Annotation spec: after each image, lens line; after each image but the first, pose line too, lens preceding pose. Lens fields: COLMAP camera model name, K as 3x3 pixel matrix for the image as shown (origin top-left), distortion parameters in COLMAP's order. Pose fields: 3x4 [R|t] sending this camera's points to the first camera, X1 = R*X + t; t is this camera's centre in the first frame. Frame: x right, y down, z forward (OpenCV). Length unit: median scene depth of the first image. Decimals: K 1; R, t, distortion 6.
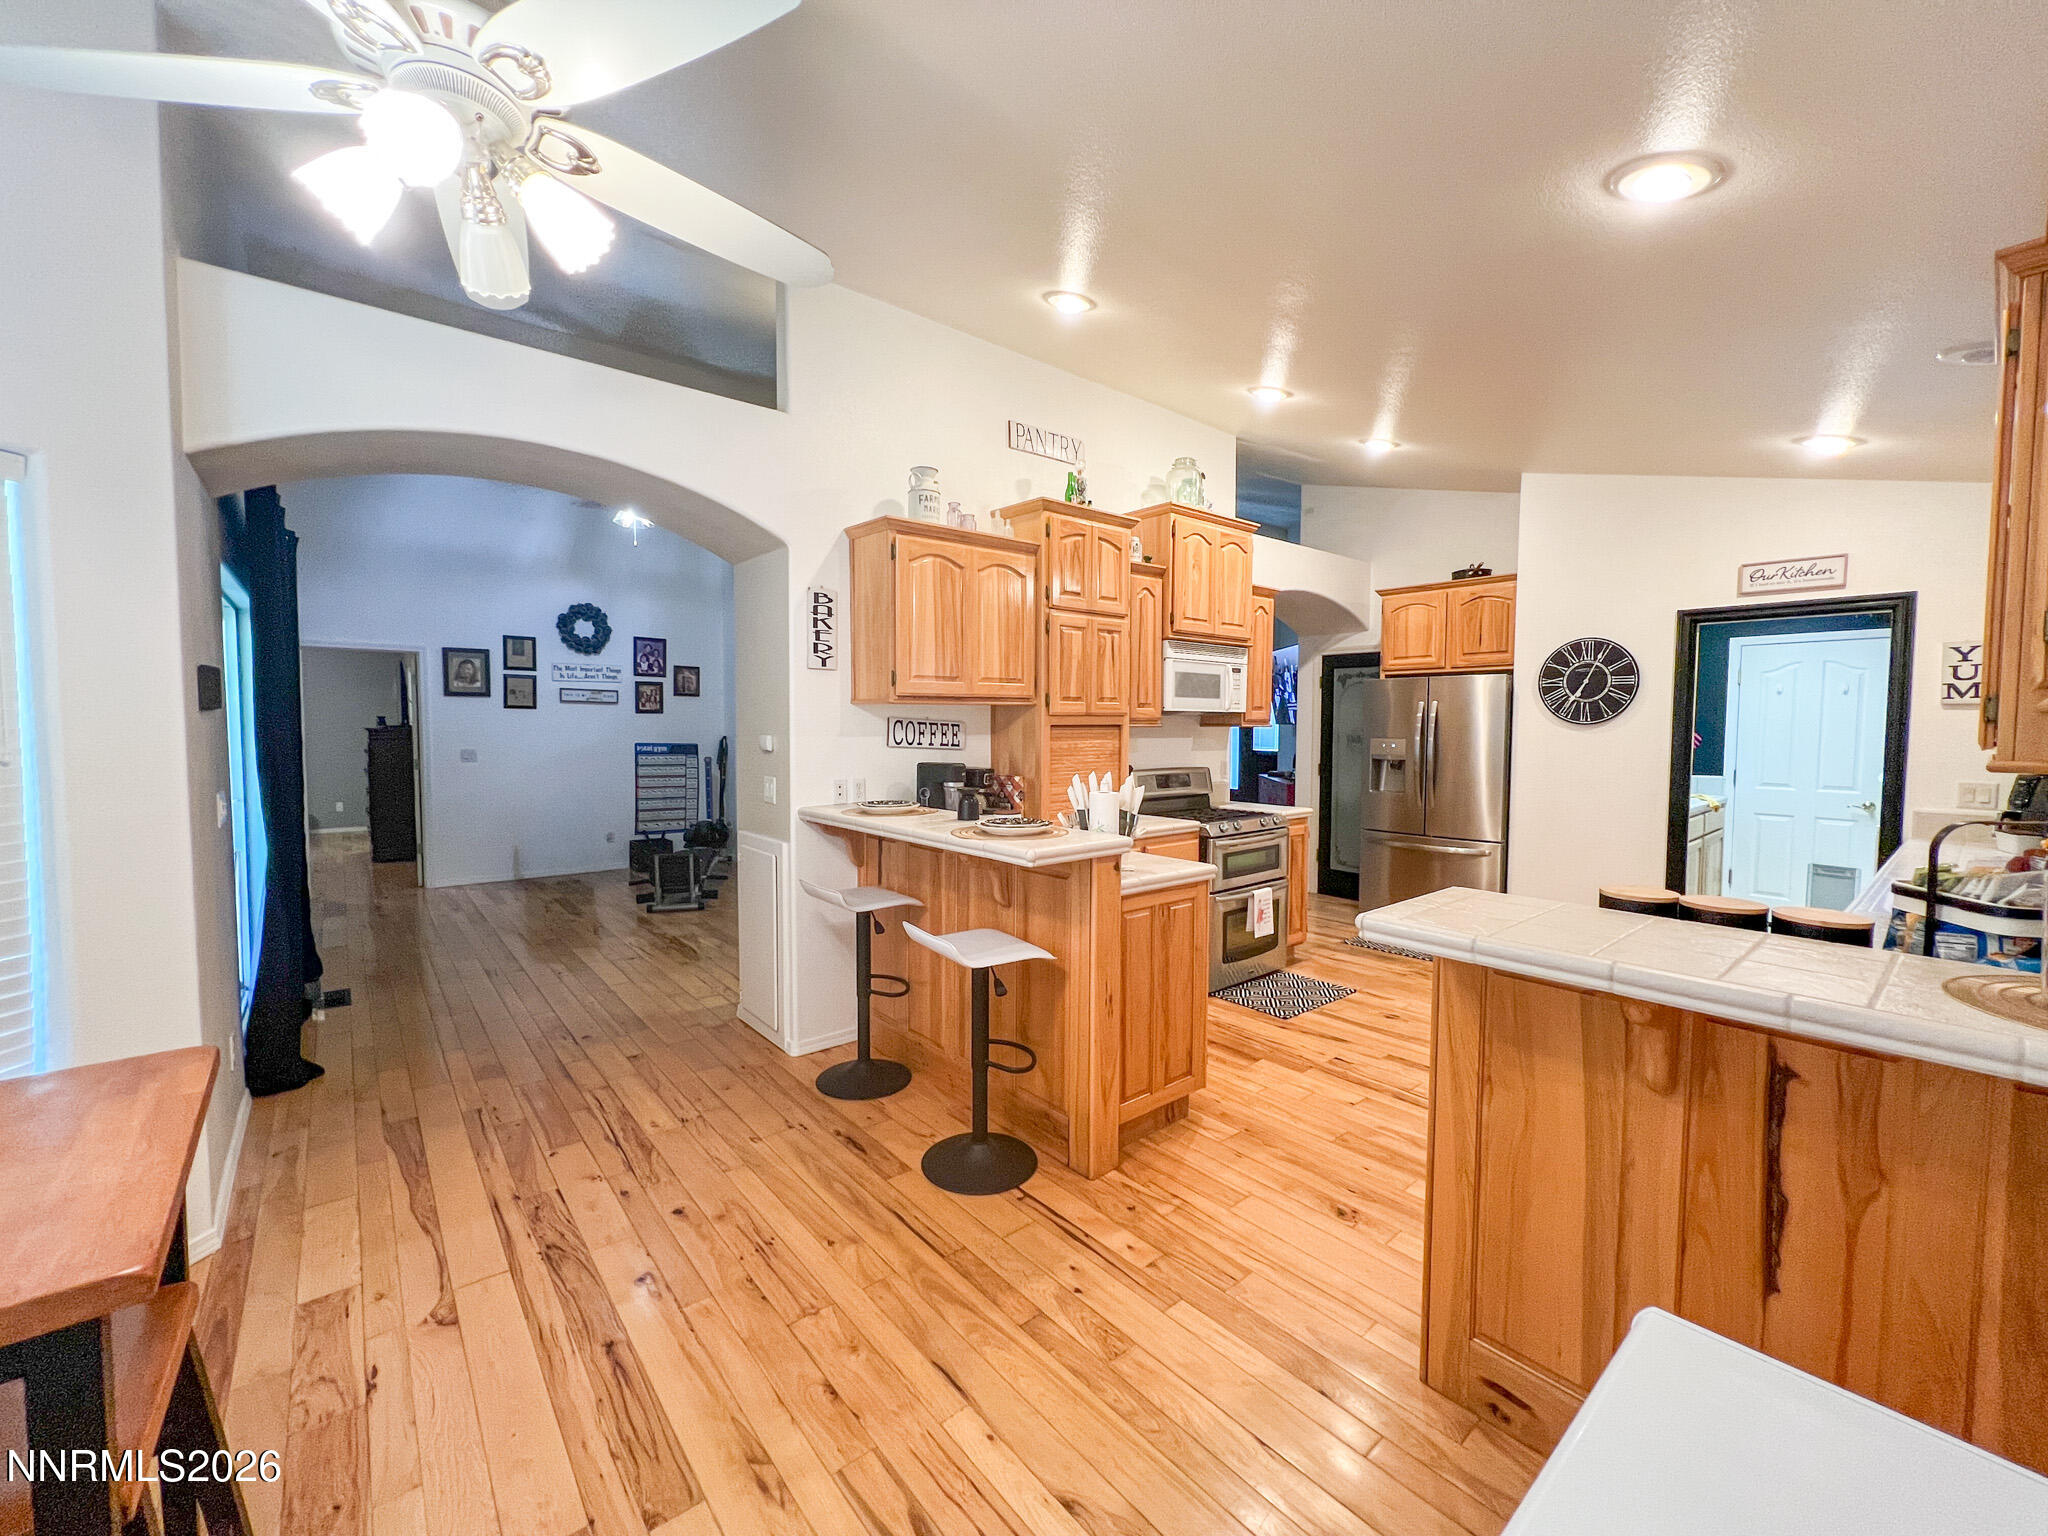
lens RADIAL K [[820.3, 0, 1021.1], [0, 820.3, 765.0], [0, 0, 1]] dist [-0.002146, 0.000742]
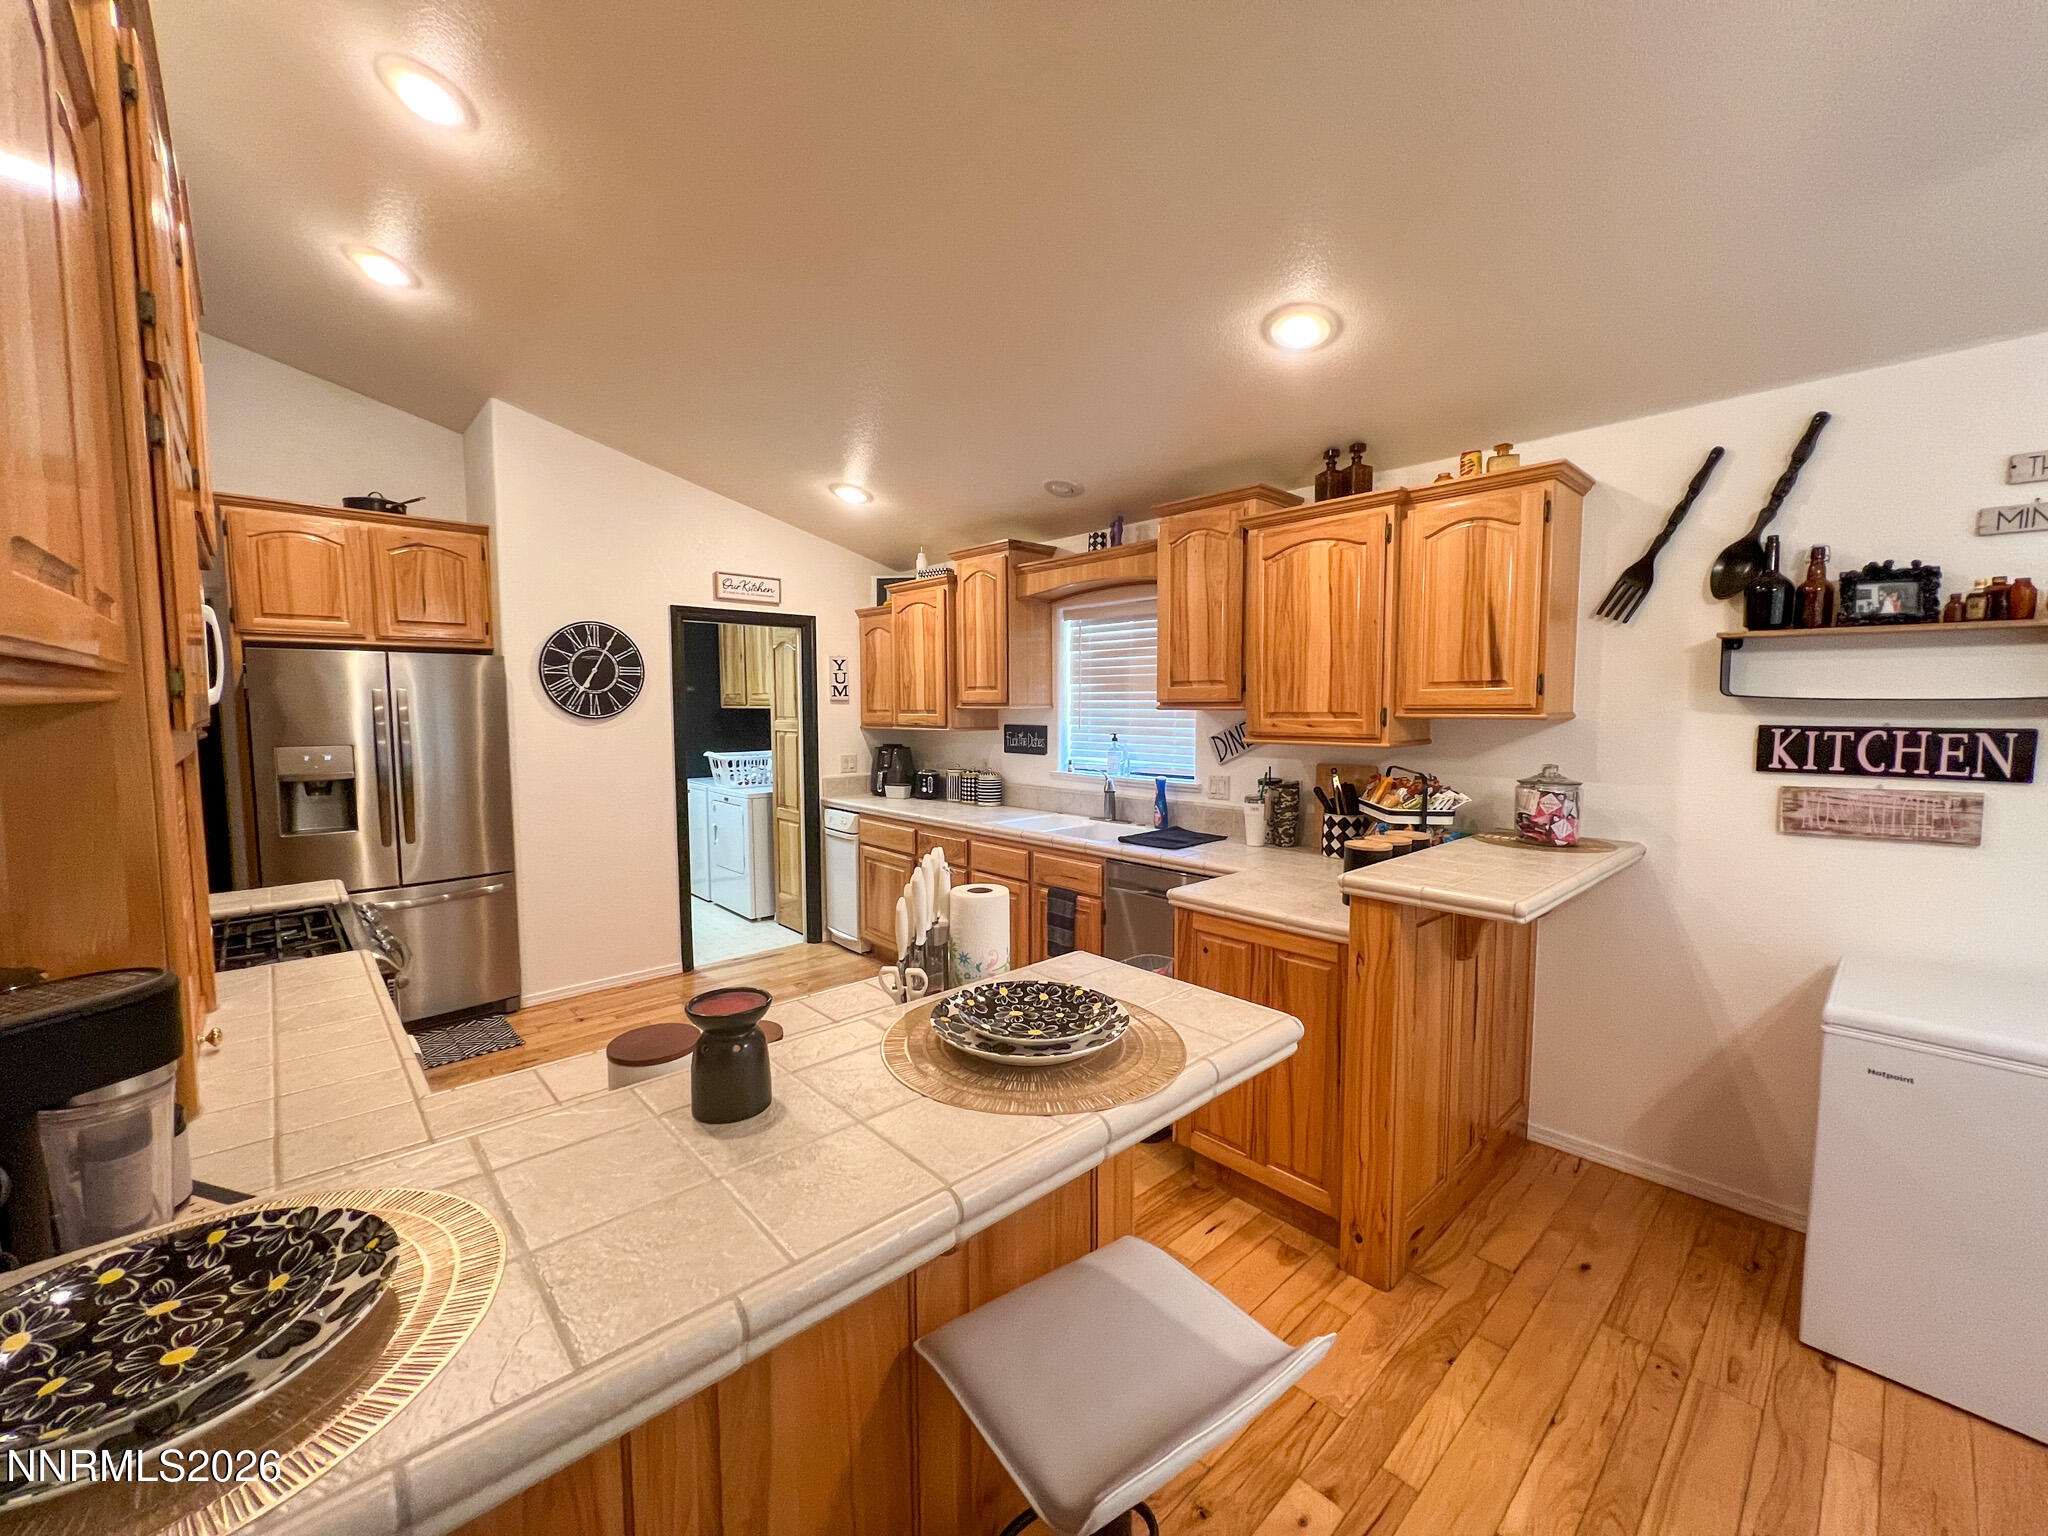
lens RADIAL K [[820.3, 0, 1021.7], [0, 820.3, 765.8], [0, 0, 1]] dist [-0.002146, 0.000742]
pose [[-0.048431, -0.079628, 0.995647, -0.238918], [0.053535, 0.995177, 0.082194, -0.049748], [-0.997391, 0.057283, -0.043935, 0.612245]]
